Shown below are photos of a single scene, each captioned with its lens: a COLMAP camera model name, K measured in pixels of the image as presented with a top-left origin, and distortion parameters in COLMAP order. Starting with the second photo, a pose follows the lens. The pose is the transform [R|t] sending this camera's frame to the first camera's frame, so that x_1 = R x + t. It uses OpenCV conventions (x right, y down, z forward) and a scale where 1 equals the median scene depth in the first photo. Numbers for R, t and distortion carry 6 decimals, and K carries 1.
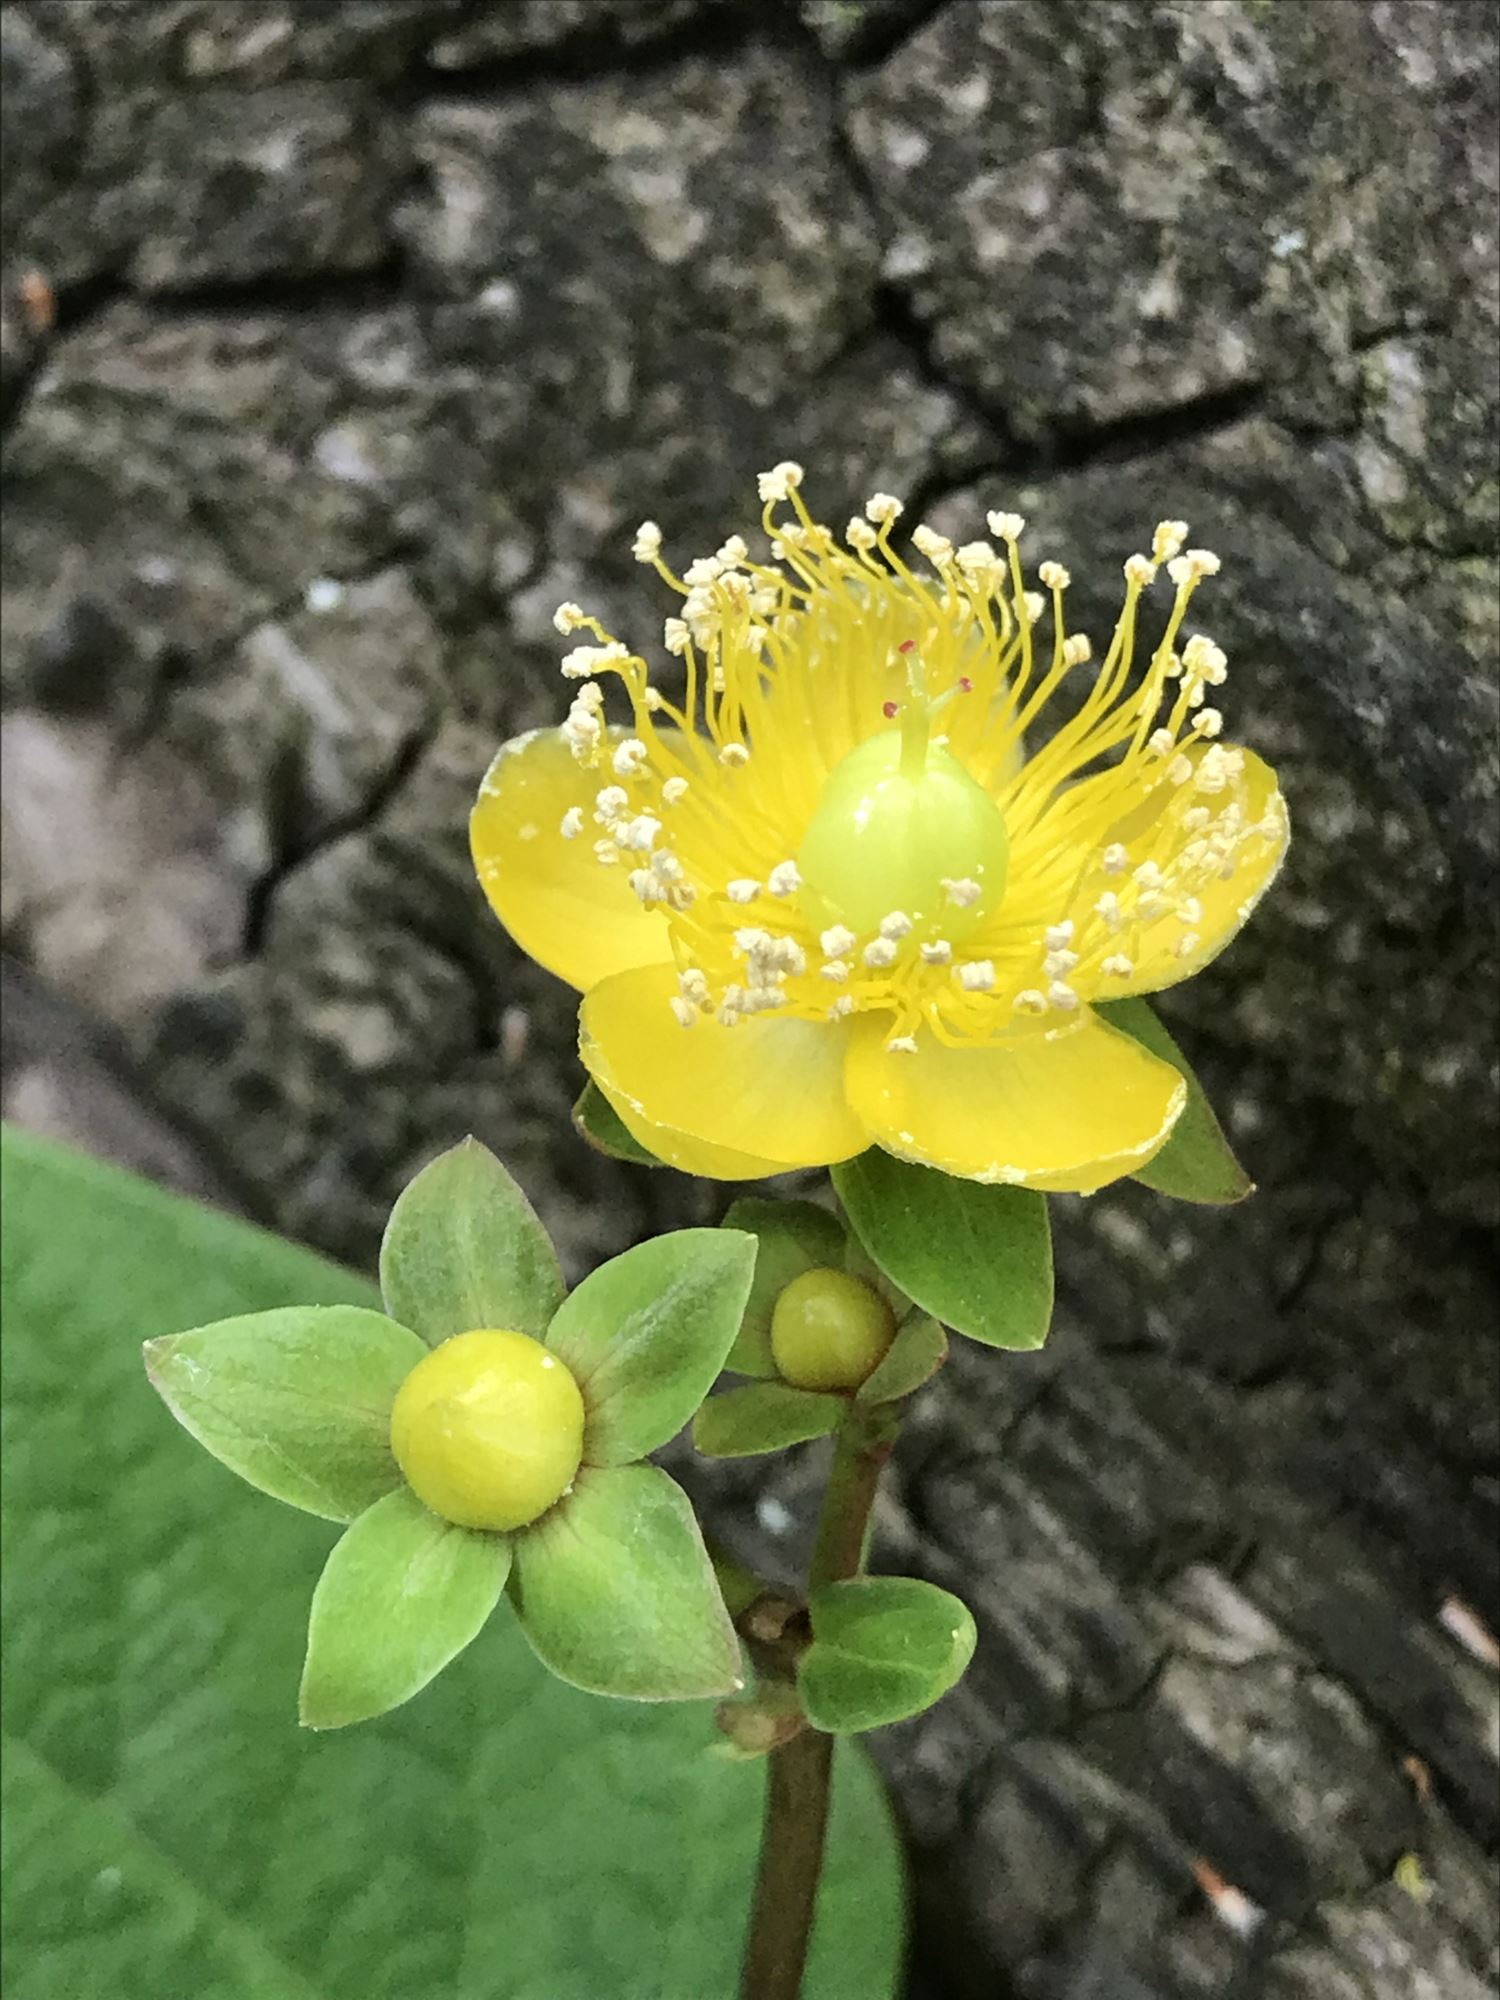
lens RADIAL K [[3548.5, 0, 750.0], [0, 3548.5, 1000.0], [0, 0, 1]] dist [0.289224, -1.075135]
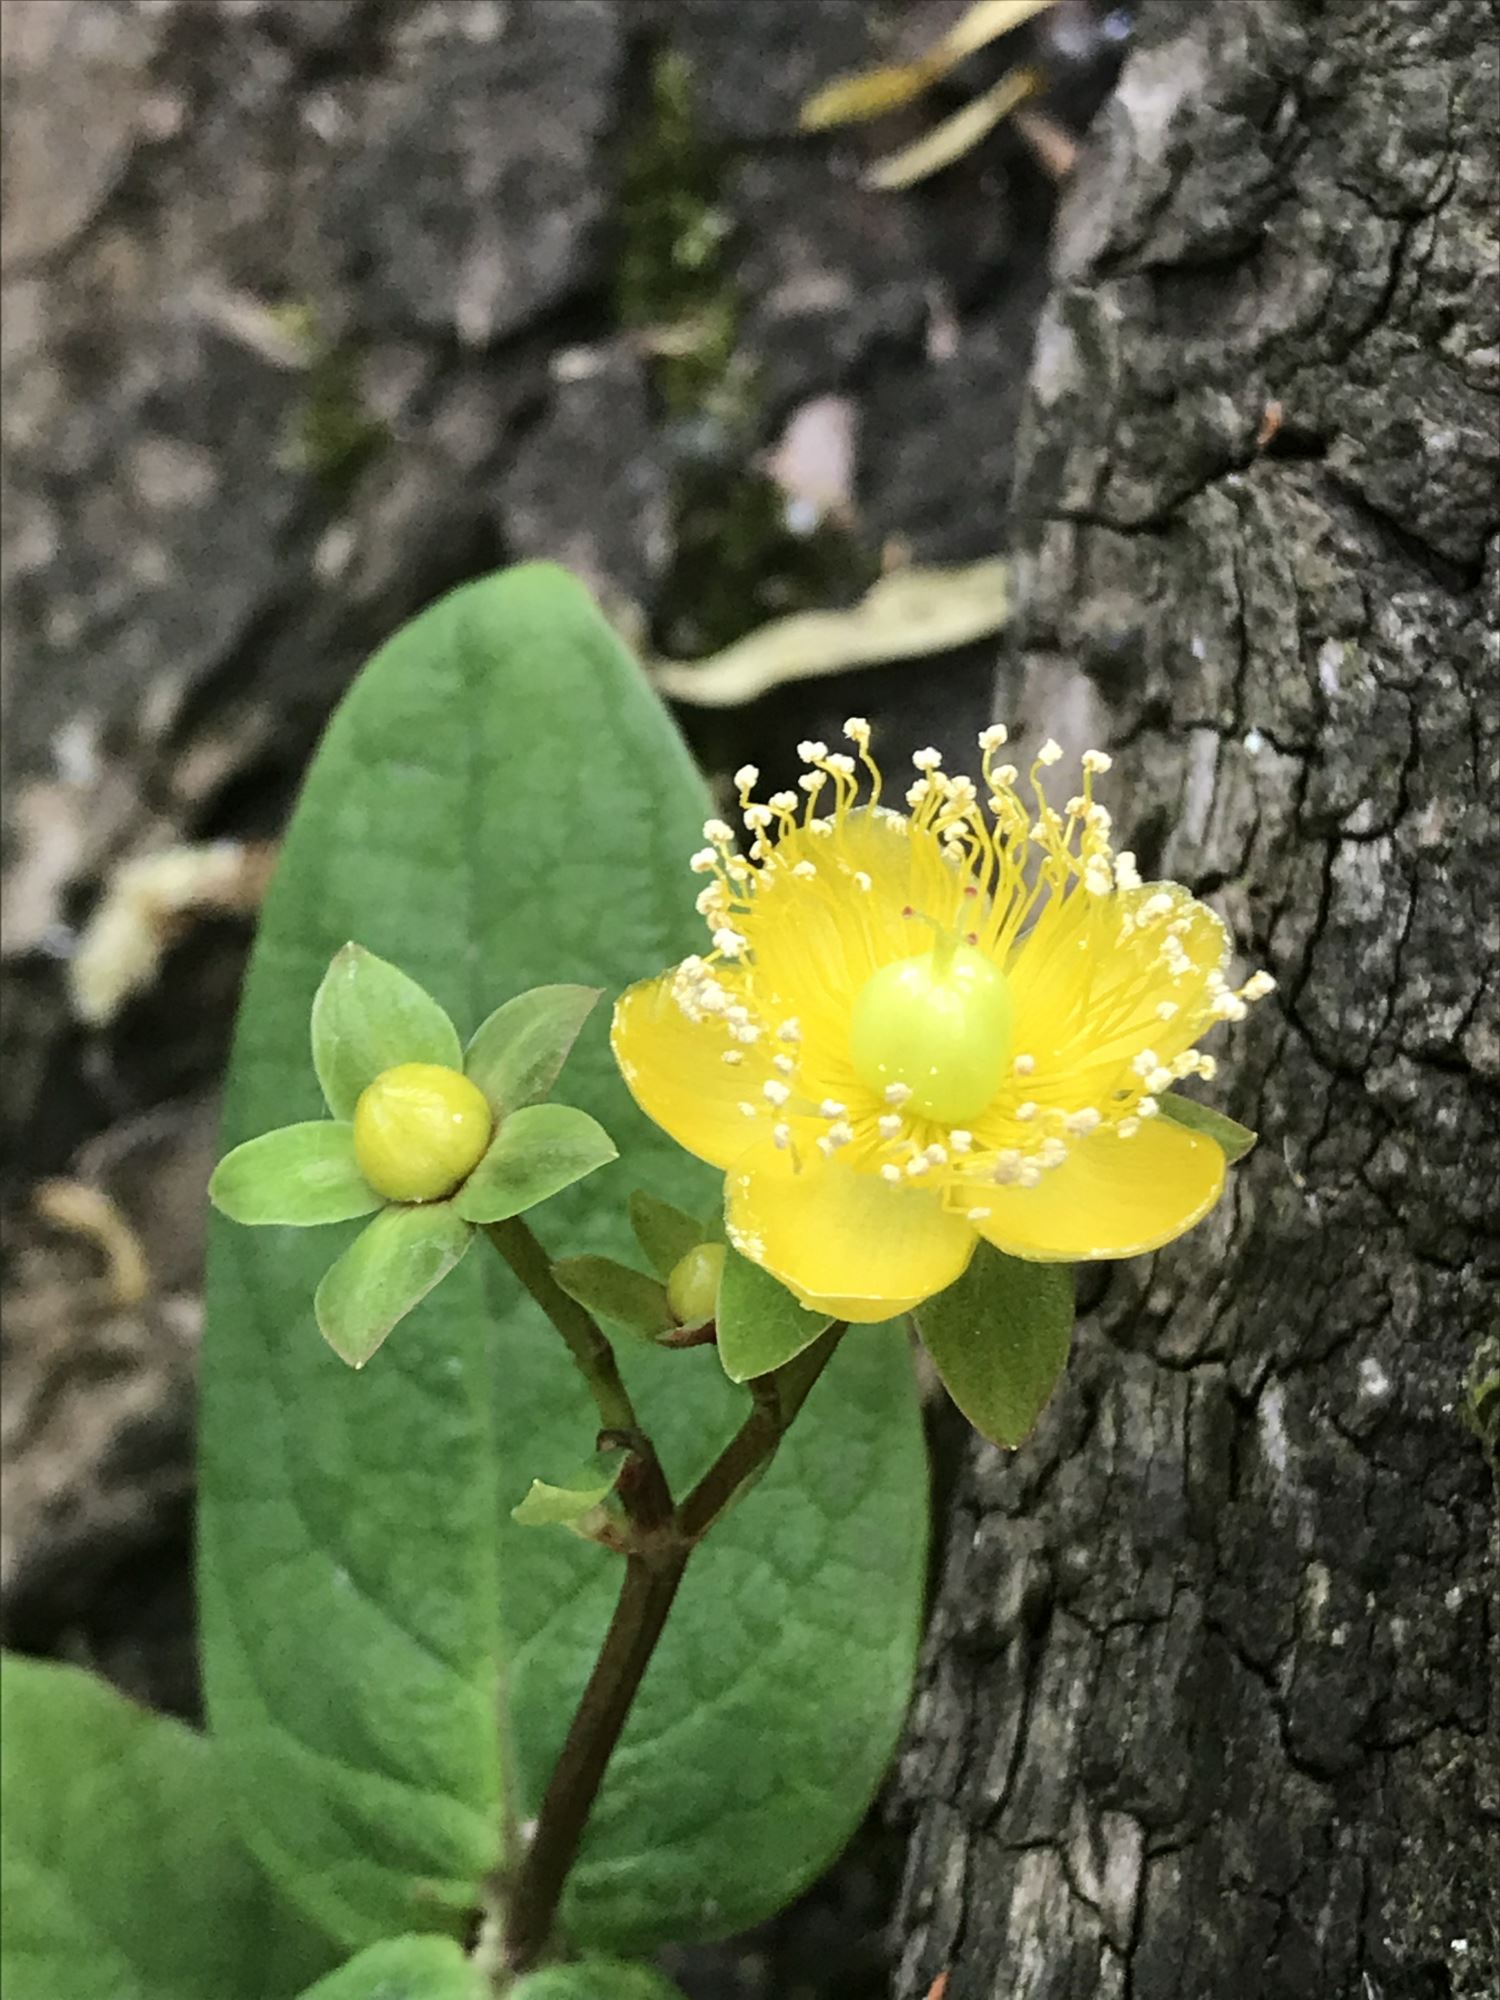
lens RADIAL K [[3591.0, 0, 750.0], [0, 3591.0, 1000.0], [0, 0, 1]] dist [0.322301, -0.151527]
pose [[0.596412, 0.663905, -0.451135, 0.414560], [-0.654226, 0.727702, 0.206006, -0.202112], [0.465060, 0.172280, 0.868354, -0.140614]]
